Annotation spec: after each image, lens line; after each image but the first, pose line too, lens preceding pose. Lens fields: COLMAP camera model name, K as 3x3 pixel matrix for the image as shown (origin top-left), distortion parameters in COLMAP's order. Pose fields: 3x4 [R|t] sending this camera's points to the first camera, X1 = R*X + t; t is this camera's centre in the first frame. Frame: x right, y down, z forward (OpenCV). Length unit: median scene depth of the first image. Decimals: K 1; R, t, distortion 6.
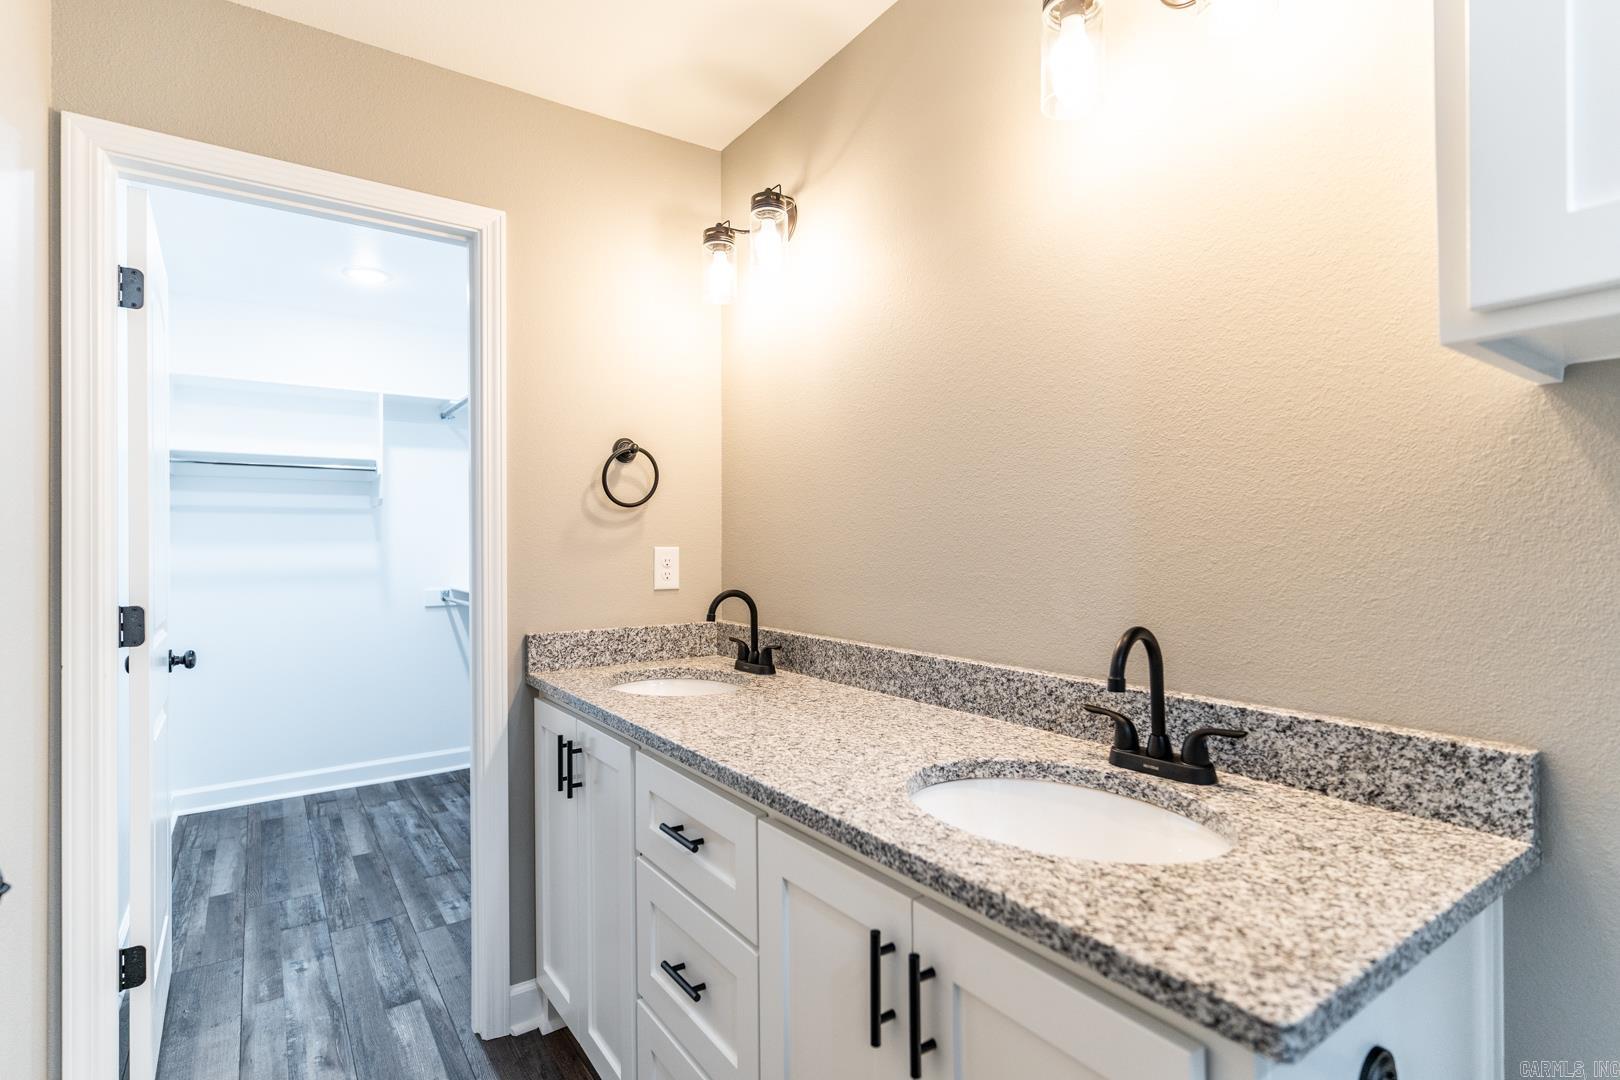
lens RADIAL K [[787.0, 0, 780.0], [0, 787.0, 545.6], [0, 0, 1]] dist [-0.001407, 0.000082]
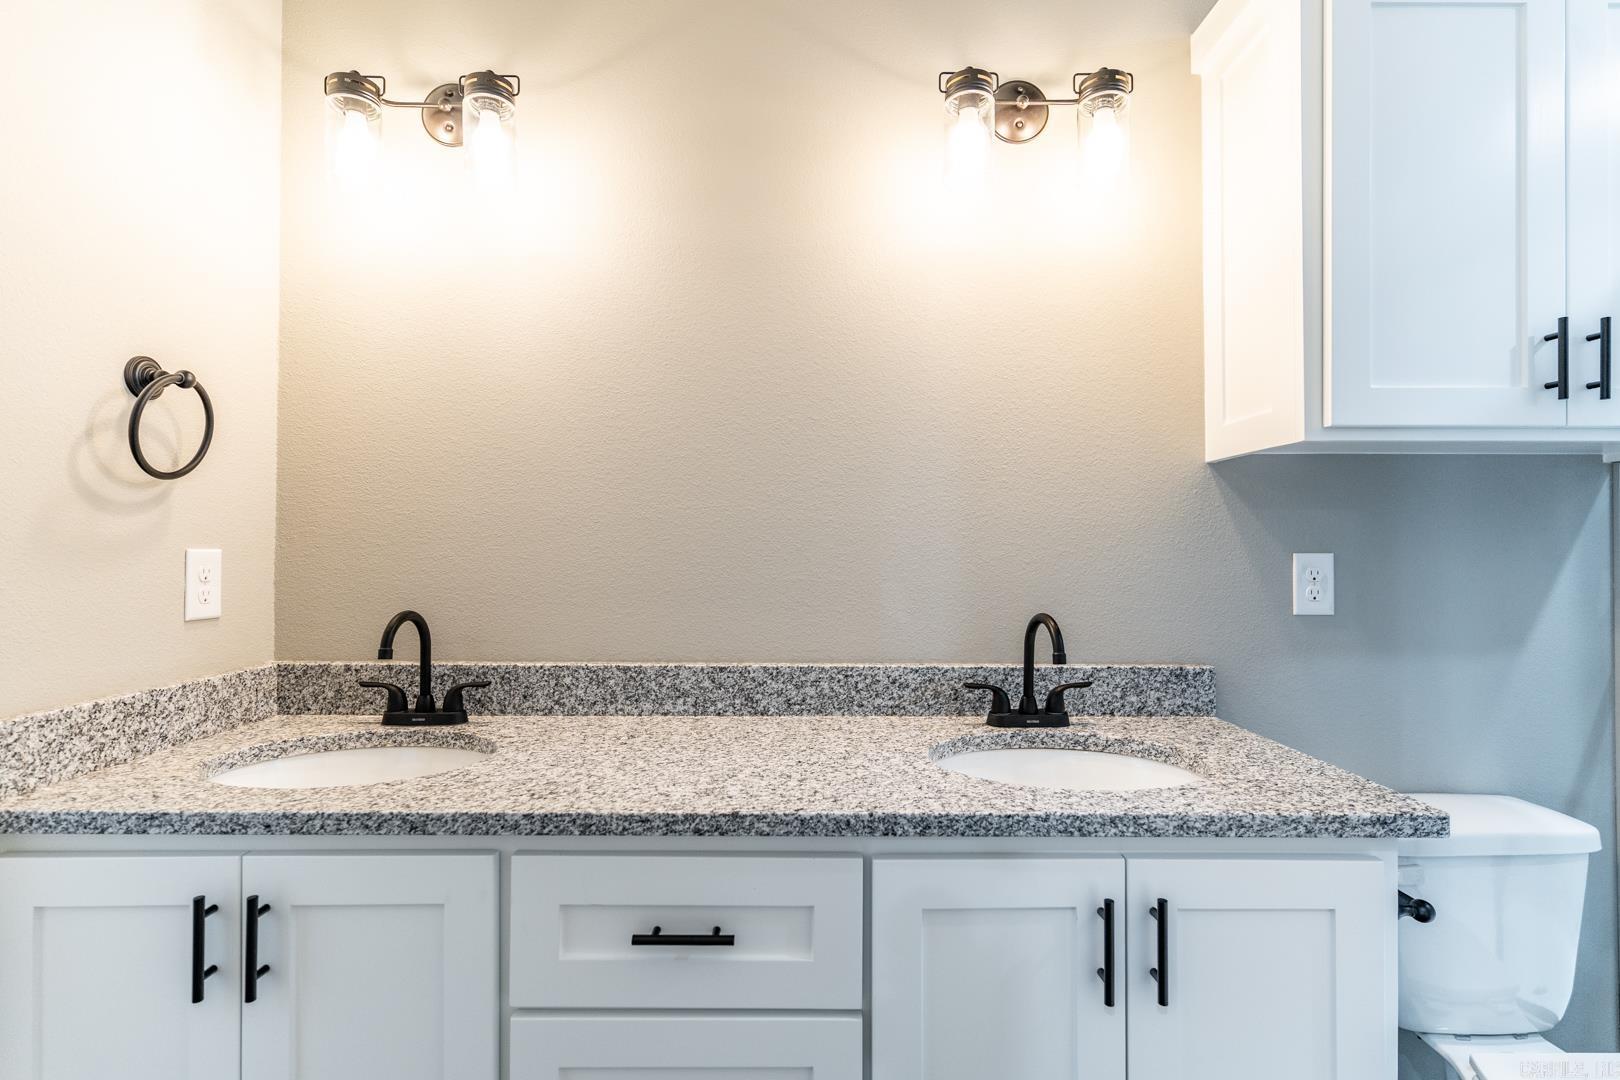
lens RADIAL K [[787.0, 0, 808.0], [0, 787.0, 543.7], [0, 0, 1]] dist [-0.001407, 0.000082]
pose [[0.562181, 0.015099, 0.826876, -0.693793], [-0.003603, 0.999869, -0.015808, 0.009520], [-0.827006, 0.005907, 0.562162, 0.494727]]
